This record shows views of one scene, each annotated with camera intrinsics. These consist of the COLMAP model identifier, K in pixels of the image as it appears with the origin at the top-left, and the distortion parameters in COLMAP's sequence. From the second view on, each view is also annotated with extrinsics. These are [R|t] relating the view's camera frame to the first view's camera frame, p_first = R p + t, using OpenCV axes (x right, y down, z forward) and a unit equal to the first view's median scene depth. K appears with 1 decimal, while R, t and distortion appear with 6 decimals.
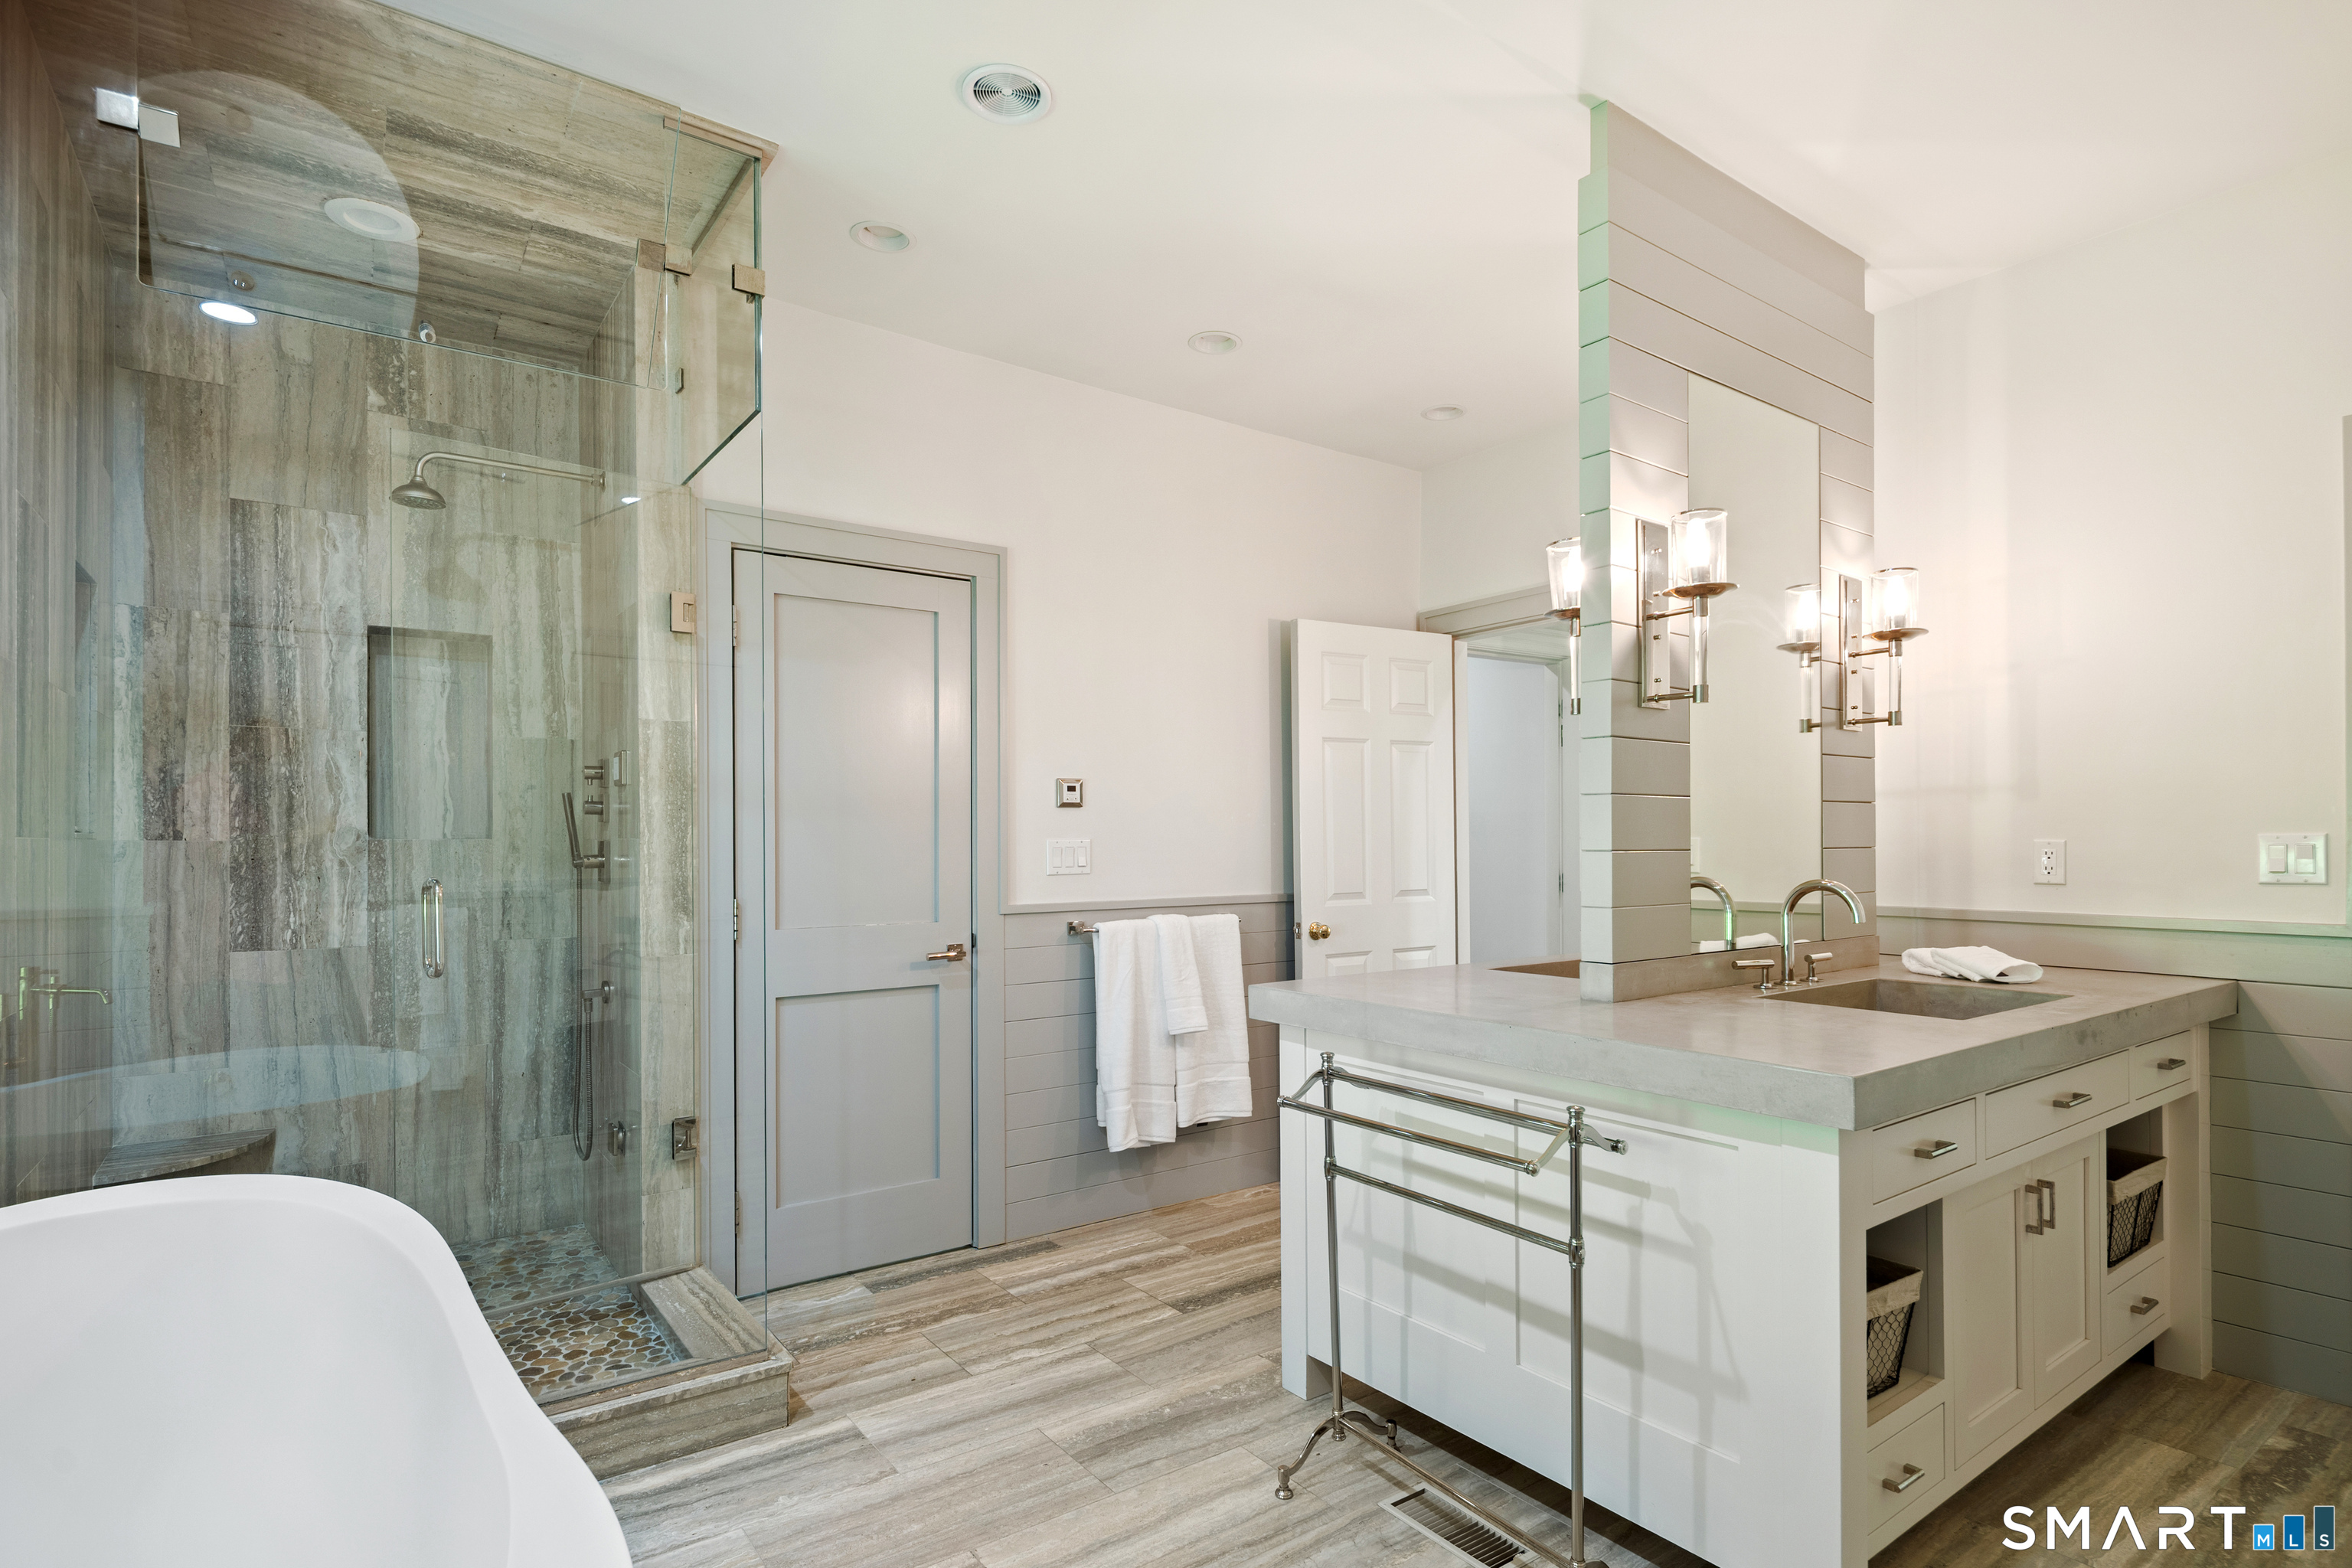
lens RADIAL K [[1173.4, 0, 1177.5], [0, 1173.4, 814.1], [0, 0, 1]] dist [0.029584, -0.000023]
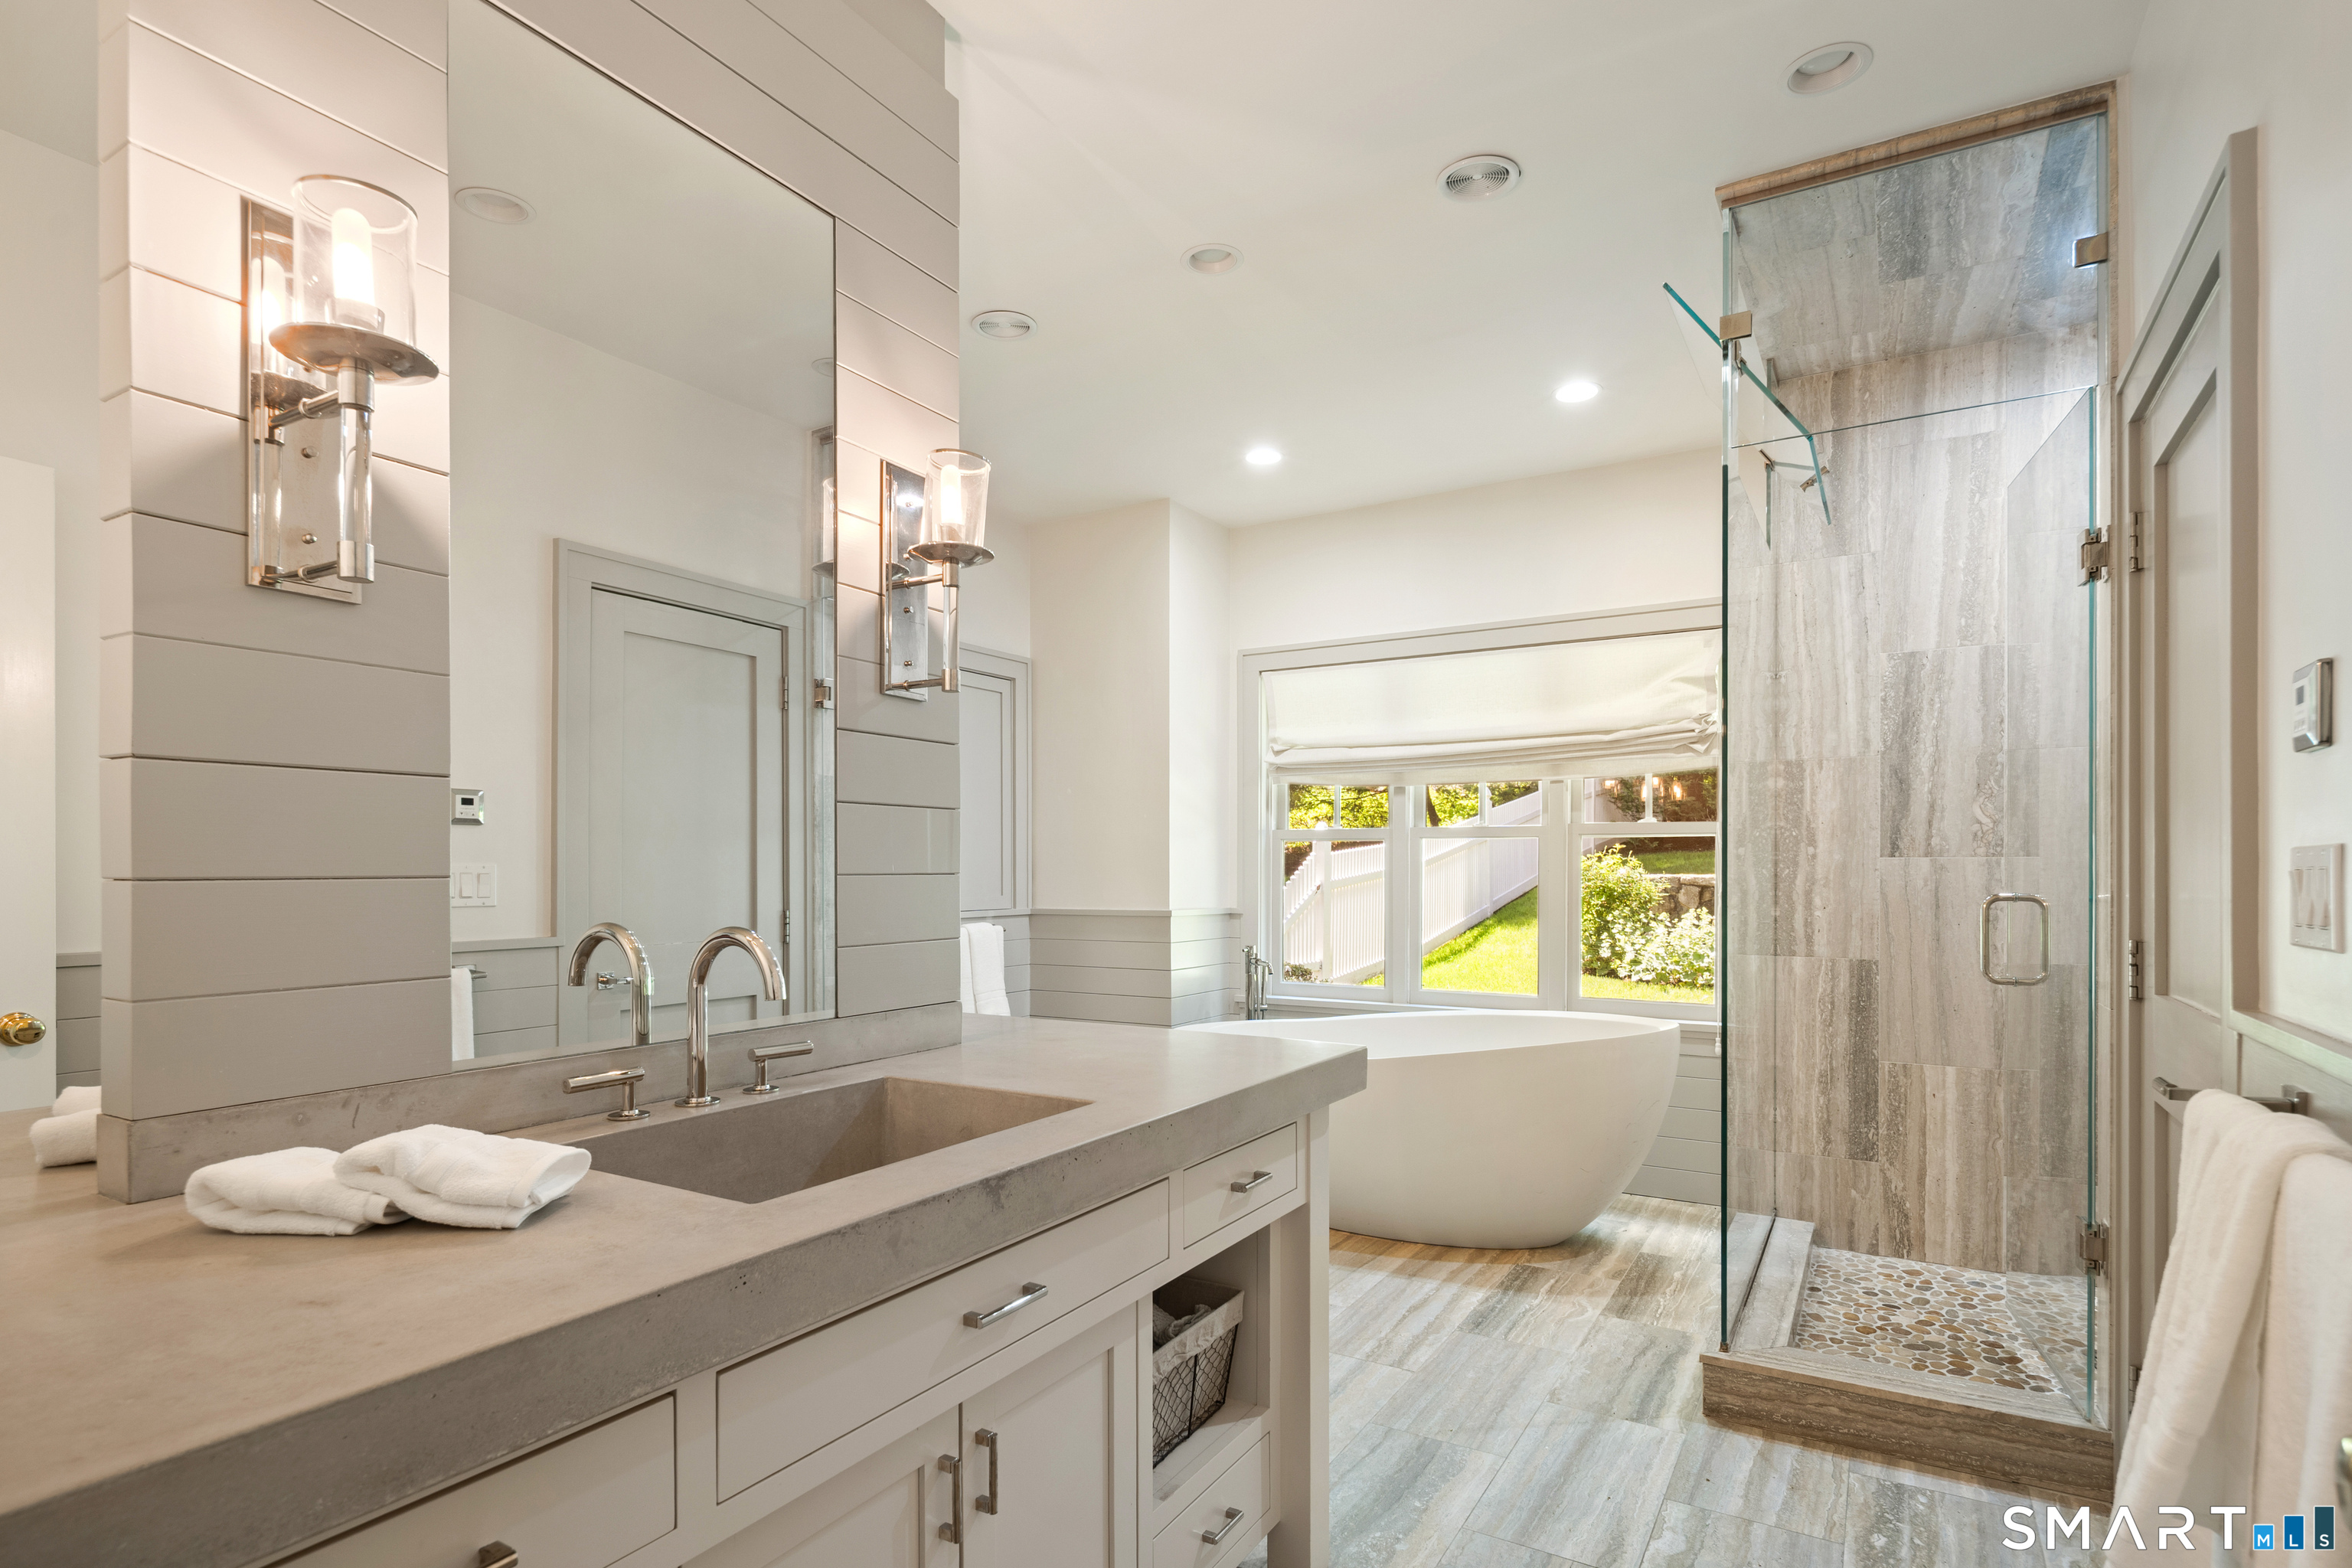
lens RADIAL K [[1170.5, 0, 1175.2], [0, 1170.5, 866.9], [0, 0, 1]] dist [-0.000088, -0.000031]
pose [[0.920599, 0.002232, 0.390503, 0.266542], [-0.011651, 0.999696, 0.021752, 0.005001], [-0.390336, -0.024575, 0.920345, 0.193552]]
